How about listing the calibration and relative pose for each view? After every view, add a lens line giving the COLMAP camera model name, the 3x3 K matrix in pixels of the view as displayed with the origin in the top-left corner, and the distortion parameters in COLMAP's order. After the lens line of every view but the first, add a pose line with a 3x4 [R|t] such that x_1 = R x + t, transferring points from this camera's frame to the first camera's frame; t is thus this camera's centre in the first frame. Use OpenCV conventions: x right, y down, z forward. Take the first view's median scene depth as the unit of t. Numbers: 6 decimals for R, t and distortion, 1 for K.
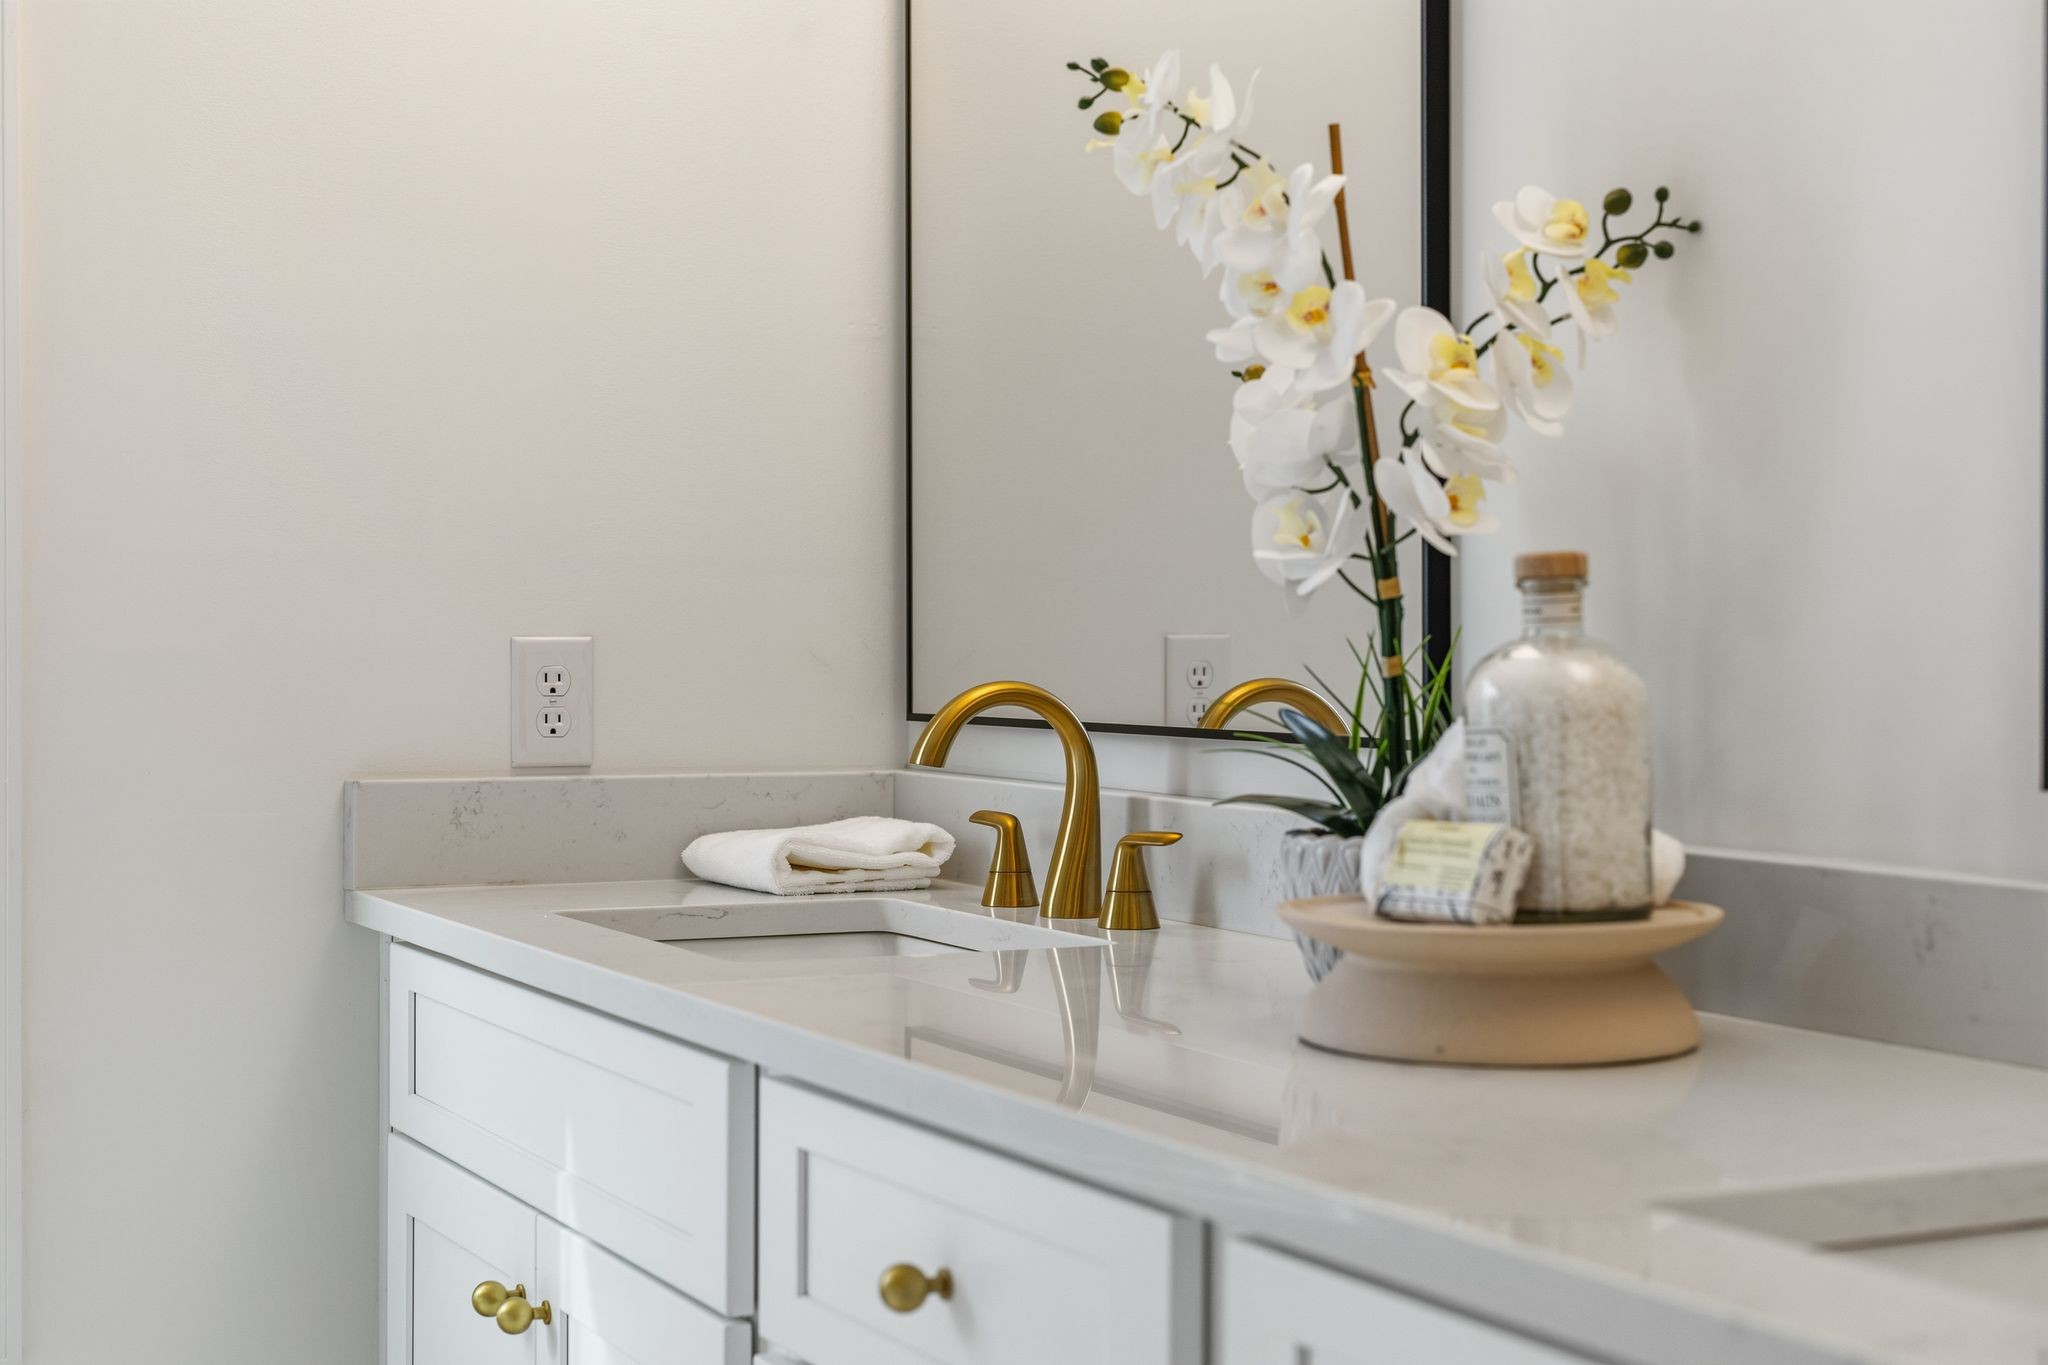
lens RADIAL K [[2995.7, 0, 1024.0], [0, 2995.7, 682.5], [0, 0, 1]] dist [0.010213, -0.006542]
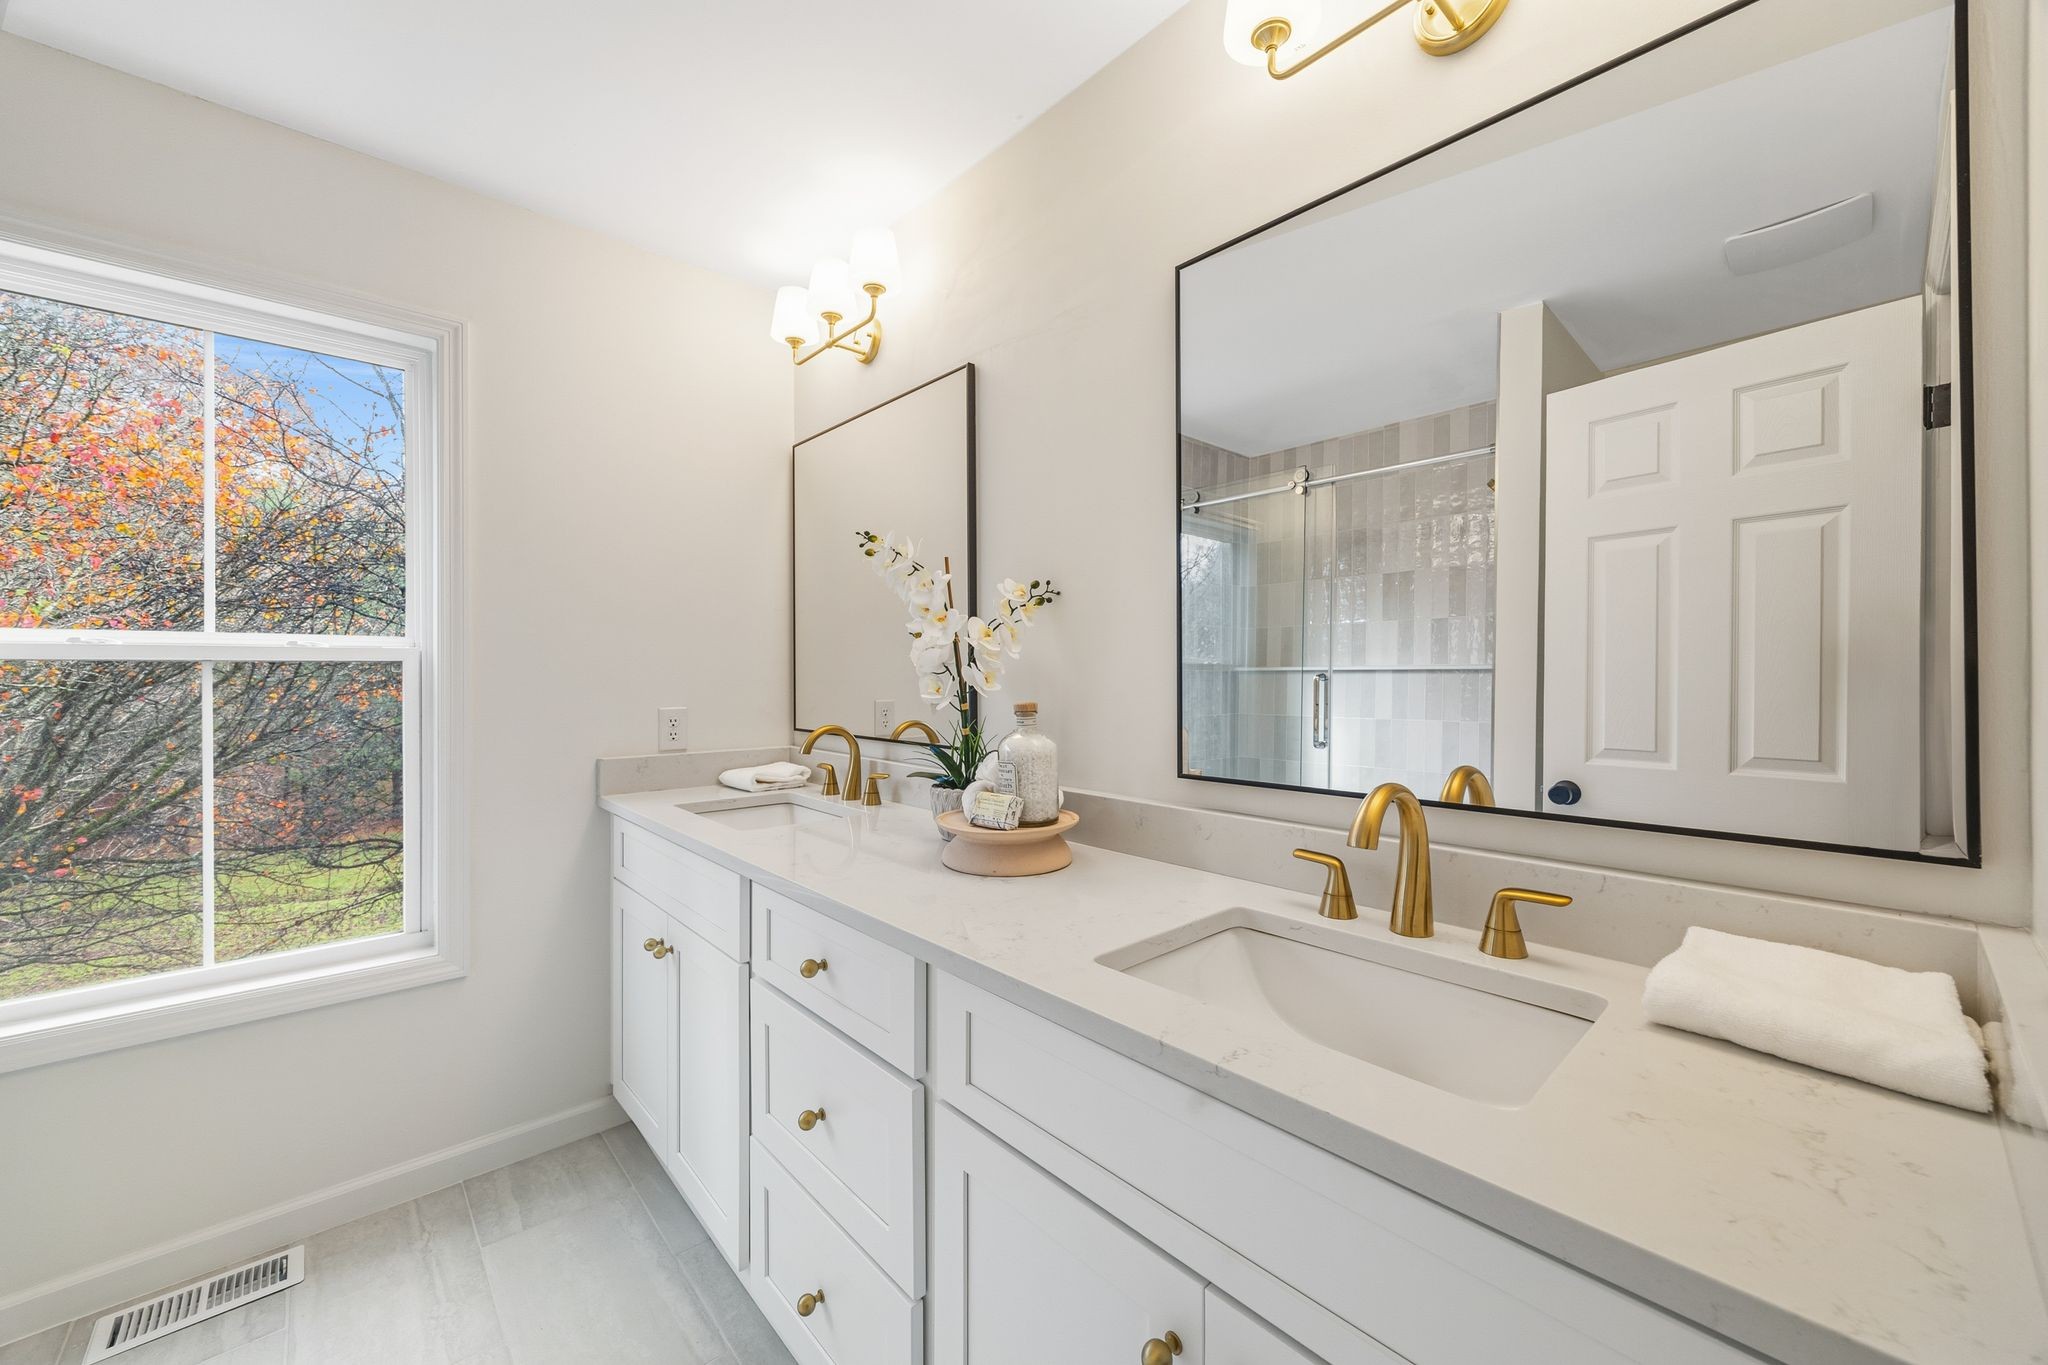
lens RADIAL K [[784.8, 0, 1027.1], [0, 784.8, 677.0], [0, 0, 1]] dist [0.000949, 0.000448]
pose [[0.964302, -0.004254, 0.264772, -0.031362], [0.006065, 0.999963, -0.006023, -0.056842], [-0.264736, 0.007414, 0.964292, 0.196778]]
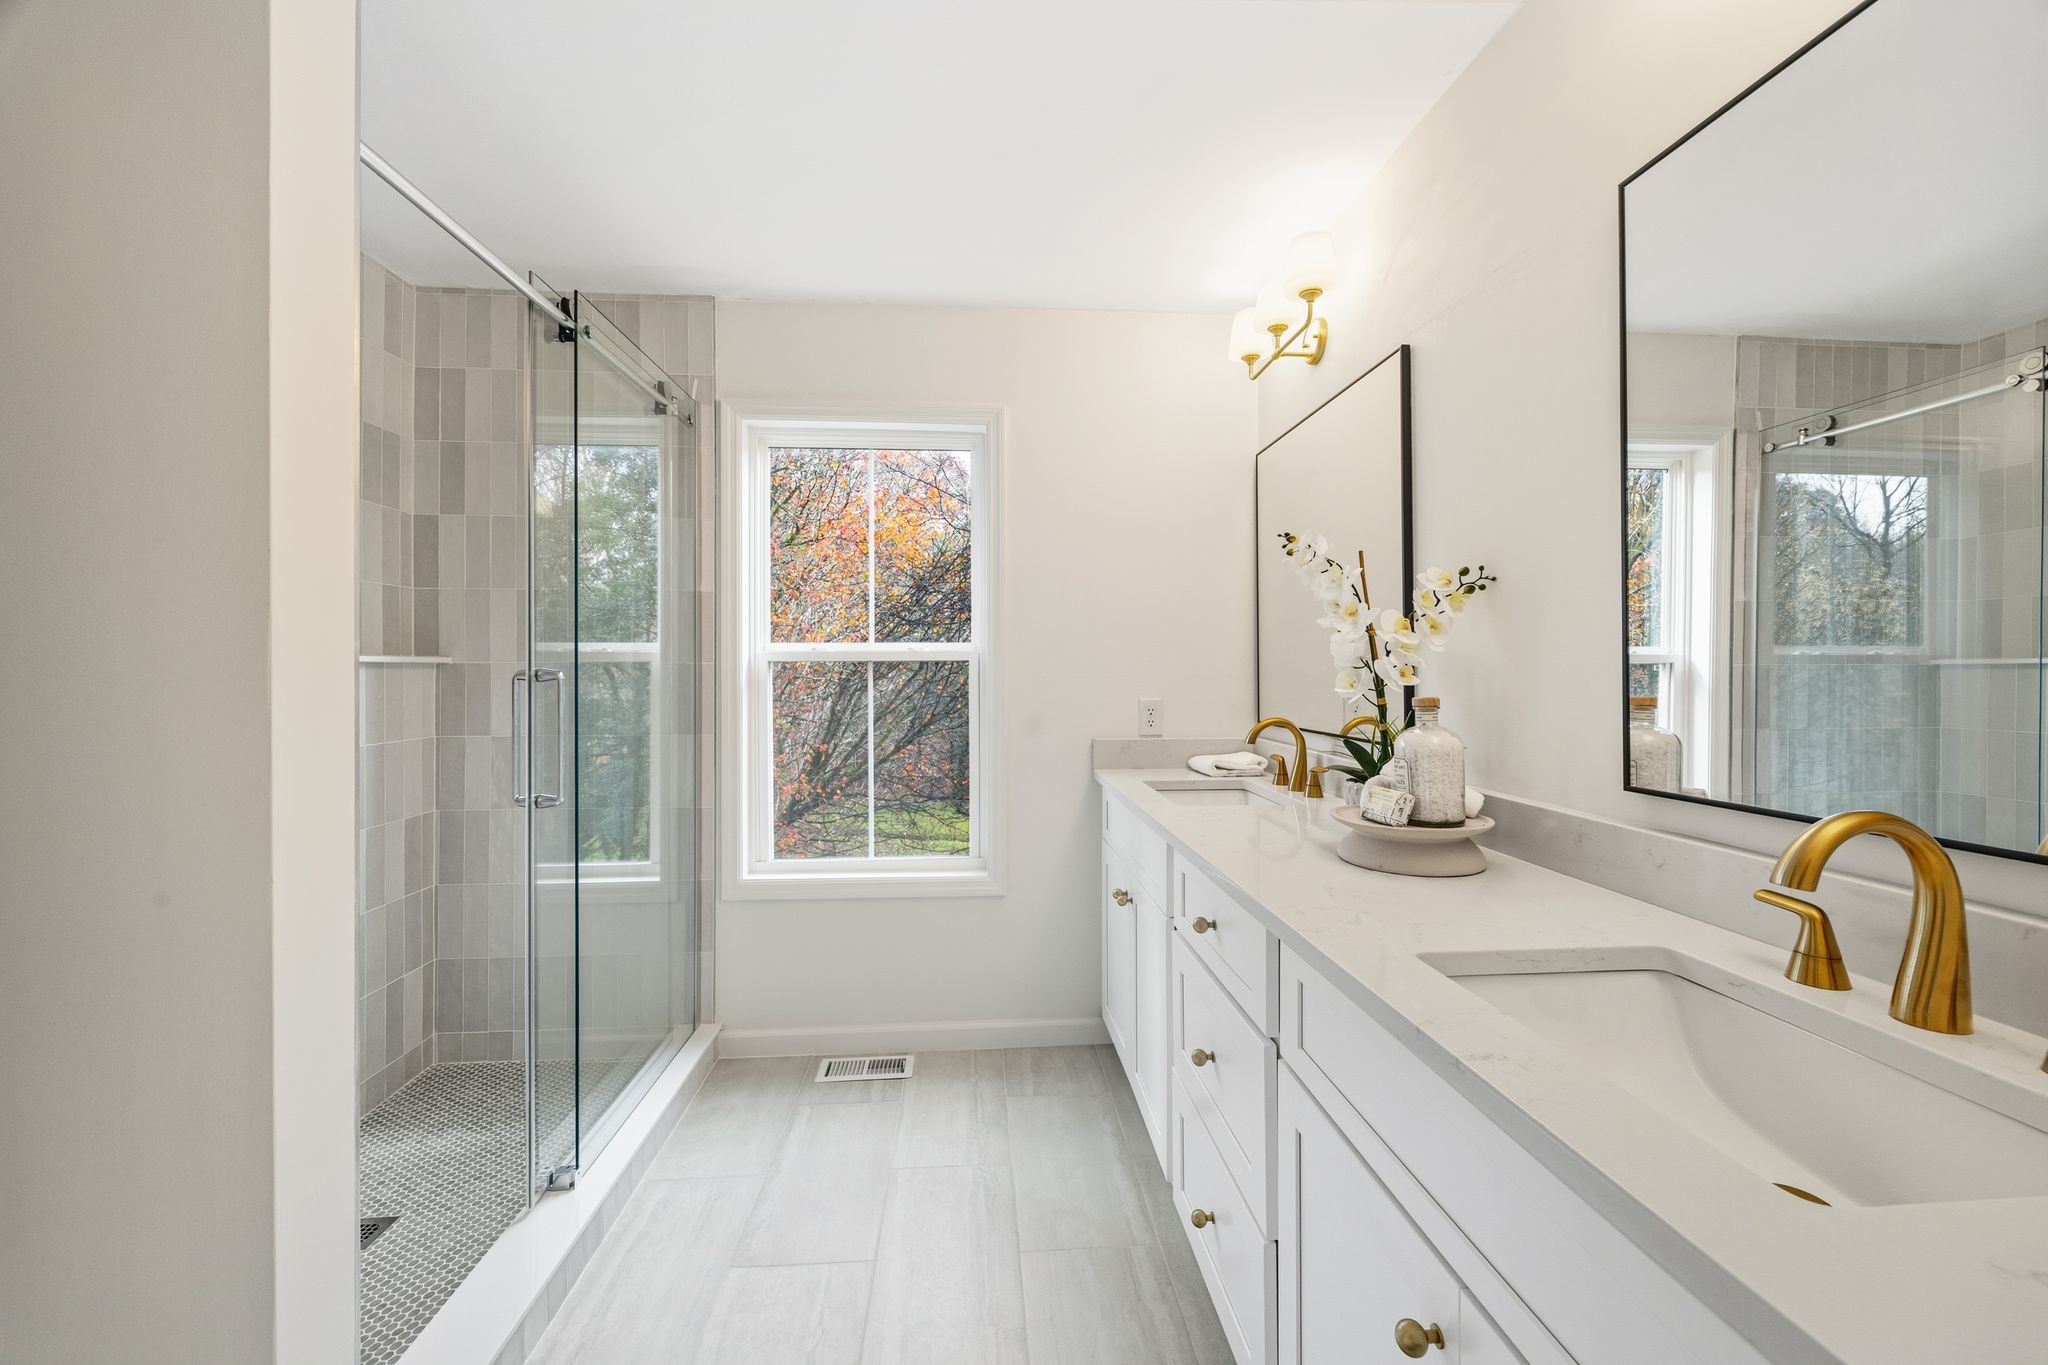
lens RADIAL K [[797.4, 0, 1032.6], [0, 797.4, 672.8], [0, 0, 1]] dist [-0.000388, 0.000042]
pose [[0.924601, -0.003686, -0.380919, 0.102960], [-0.000111, 0.999951, -0.009947, -0.052387], [0.380936, 0.009240, 0.924555, 0.113828]]
